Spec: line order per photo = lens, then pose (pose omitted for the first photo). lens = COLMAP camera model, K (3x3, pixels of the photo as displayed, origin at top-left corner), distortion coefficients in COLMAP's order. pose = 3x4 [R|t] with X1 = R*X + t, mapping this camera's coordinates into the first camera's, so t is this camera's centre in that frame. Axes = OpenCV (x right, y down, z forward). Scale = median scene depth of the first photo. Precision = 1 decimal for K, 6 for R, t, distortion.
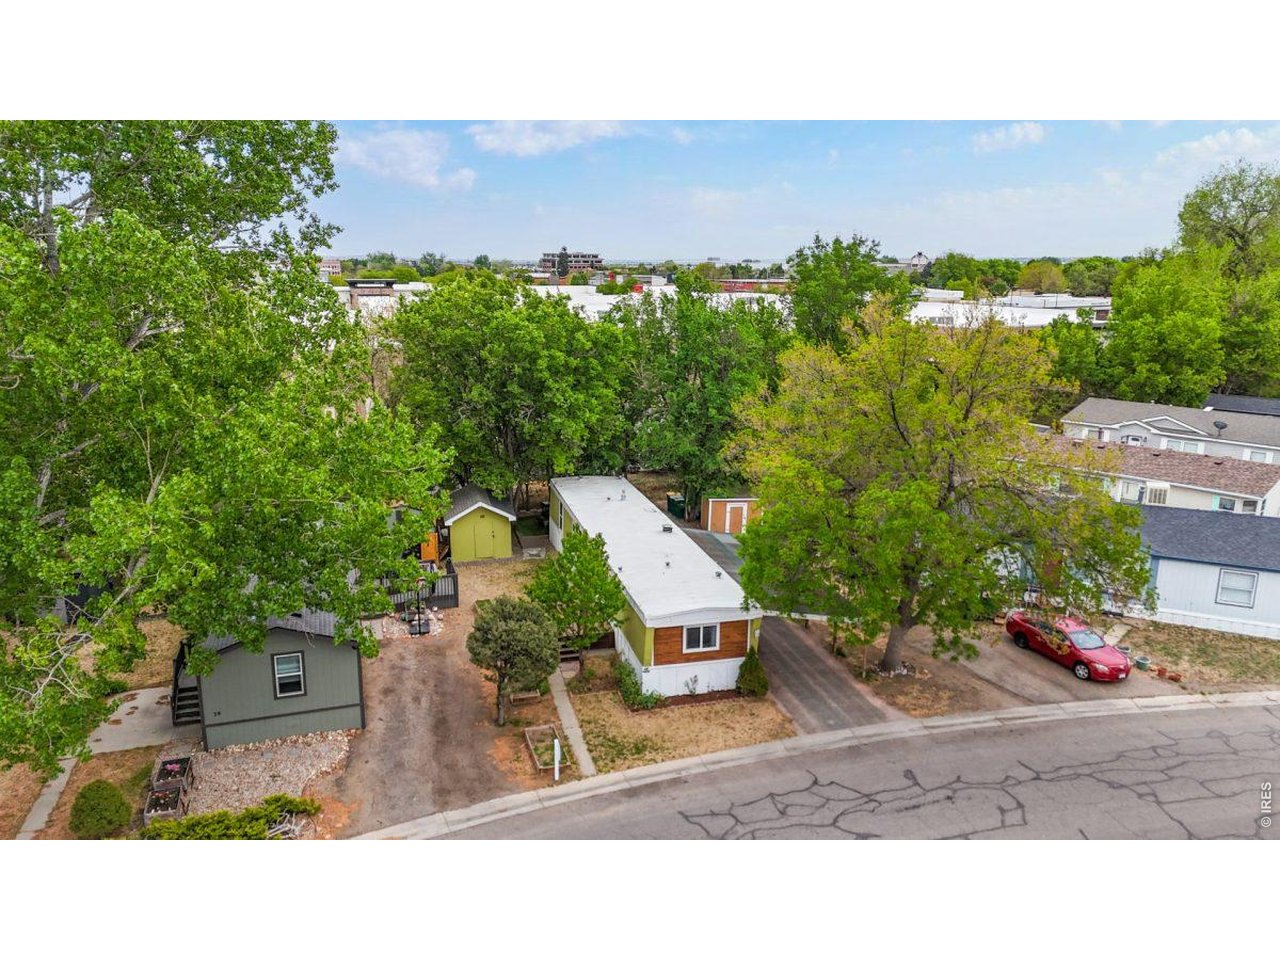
lens RADIAL K [[926.8, 0, 638.0], [0, 926.8, 472.2], [0, 0, 1]] dist [0.064927, -0.041349]
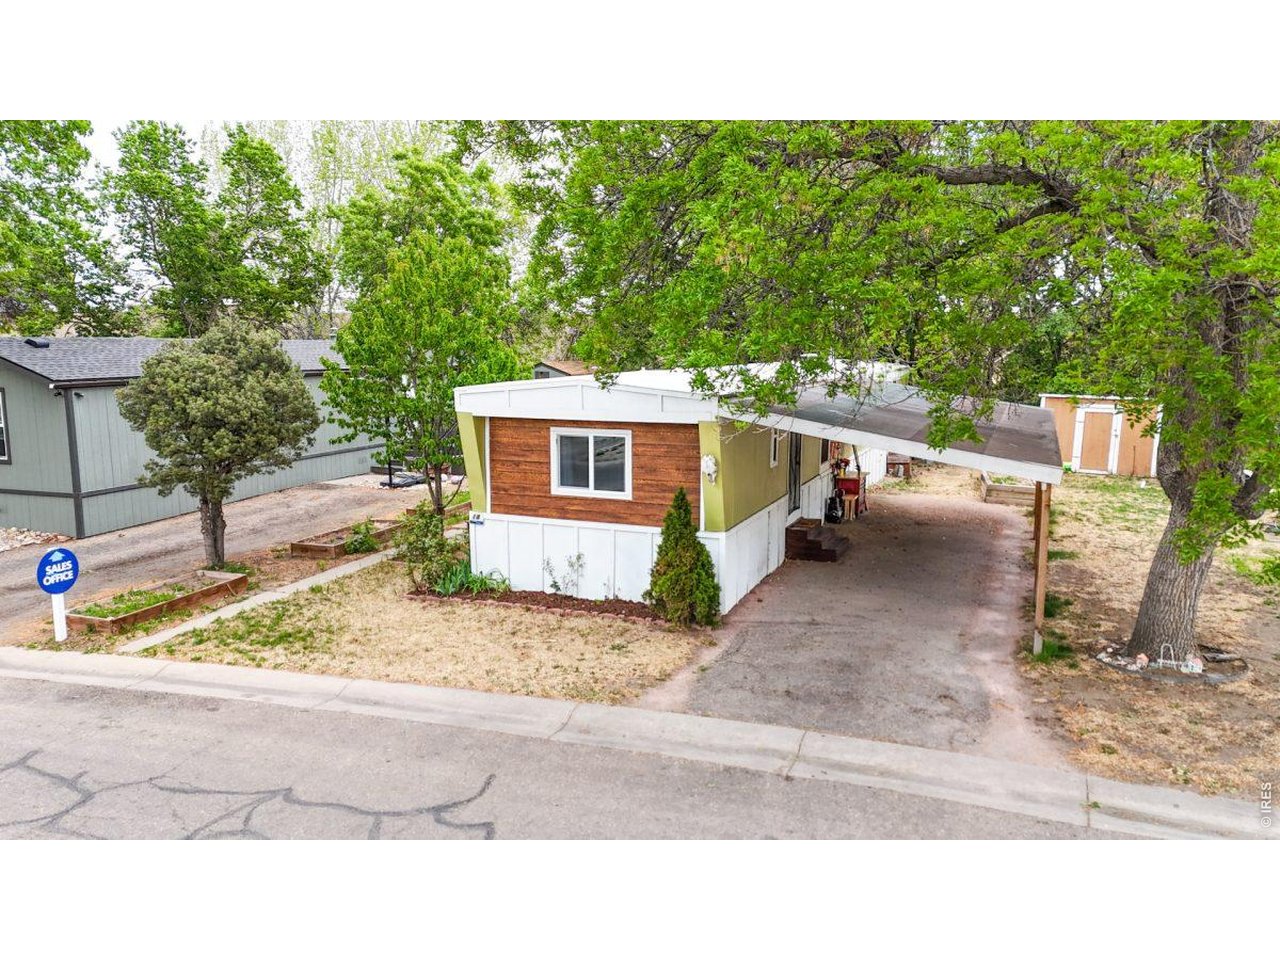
lens RADIAL K [[926.8, 0, 643.4], [0, 926.8, 474.1], [0, 0, 1]] dist [0.064927, -0.041349]
pose [[0.800486, 0.077024, -0.594381, 0.370742], [-0.132690, 0.989874, -0.050426, 0.219274], [0.584479, 0.119234, 0.802601, 0.733711]]
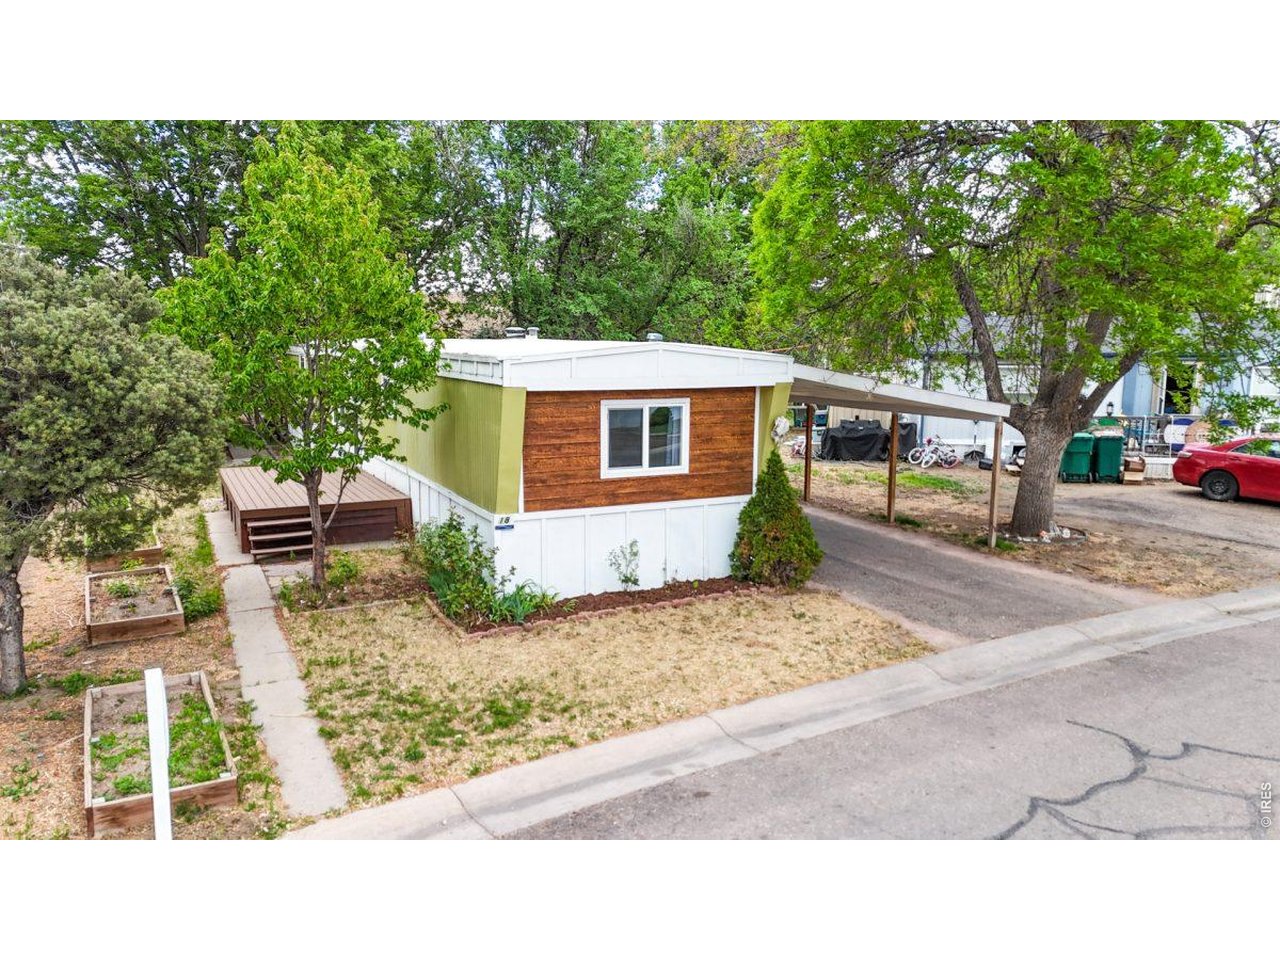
lens RADIAL K [[926.8, 0, 640.0], [0, 926.8, 481.1], [0, 0, 1]] dist [0.064927, -0.041349]
pose [[0.976109, -0.031585, 0.214975, -0.017861], [0.048095, 0.996244, -0.072004, 0.243001], [-0.211893, 0.080623, 0.973962, 0.687233]]
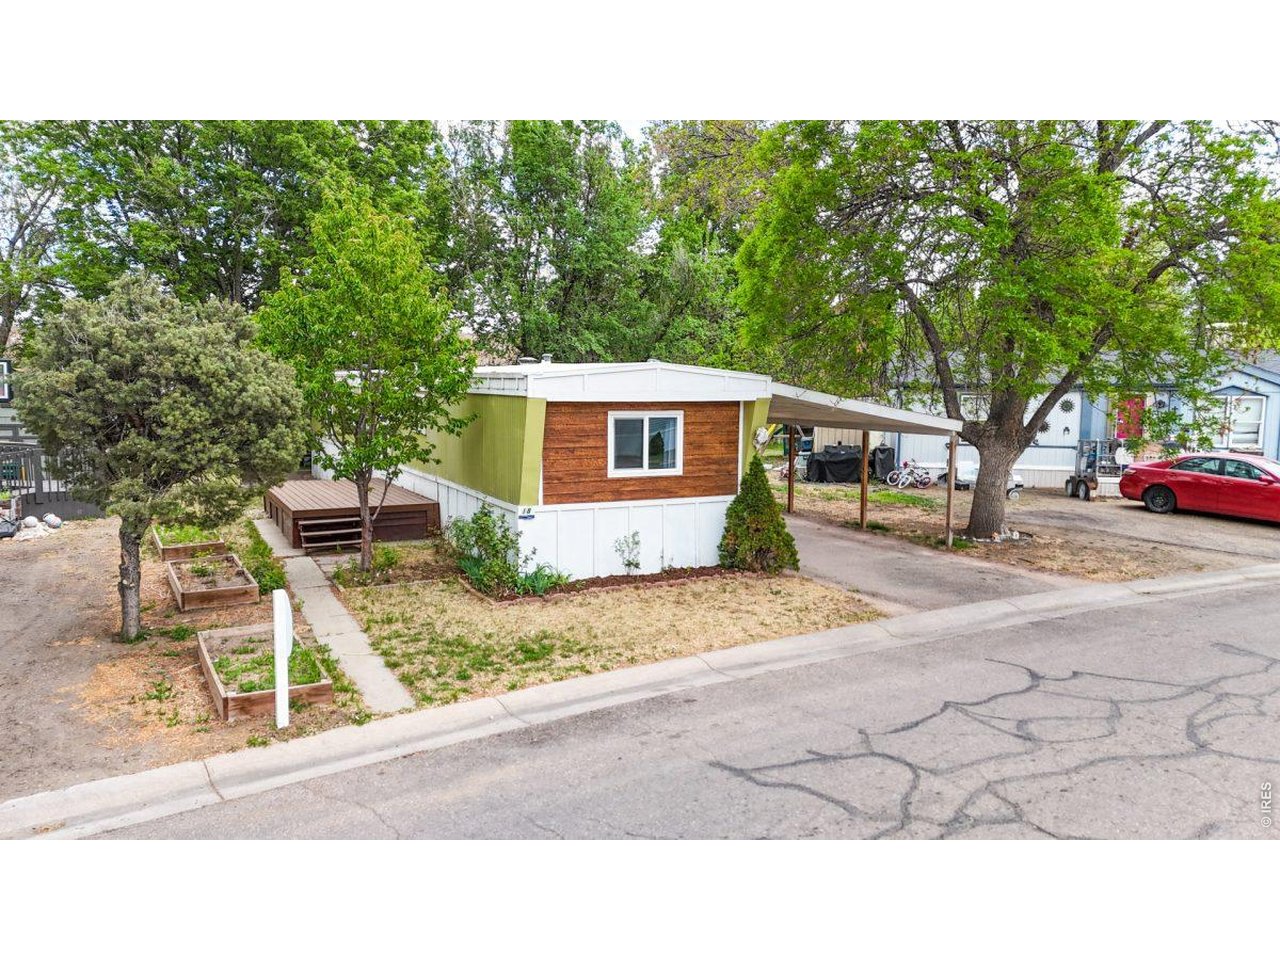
lens RADIAL K [[926.8, 0, 640.7], [0, 926.8, 480.1], [0, 0, 1]] dist [0.064927, -0.041349]
pose [[0.975546, -0.019926, 0.218888, -0.035384], [0.046765, 0.991897, -0.118126, 0.270393], [-0.214761, 0.125473, 0.968573, 0.619908]]
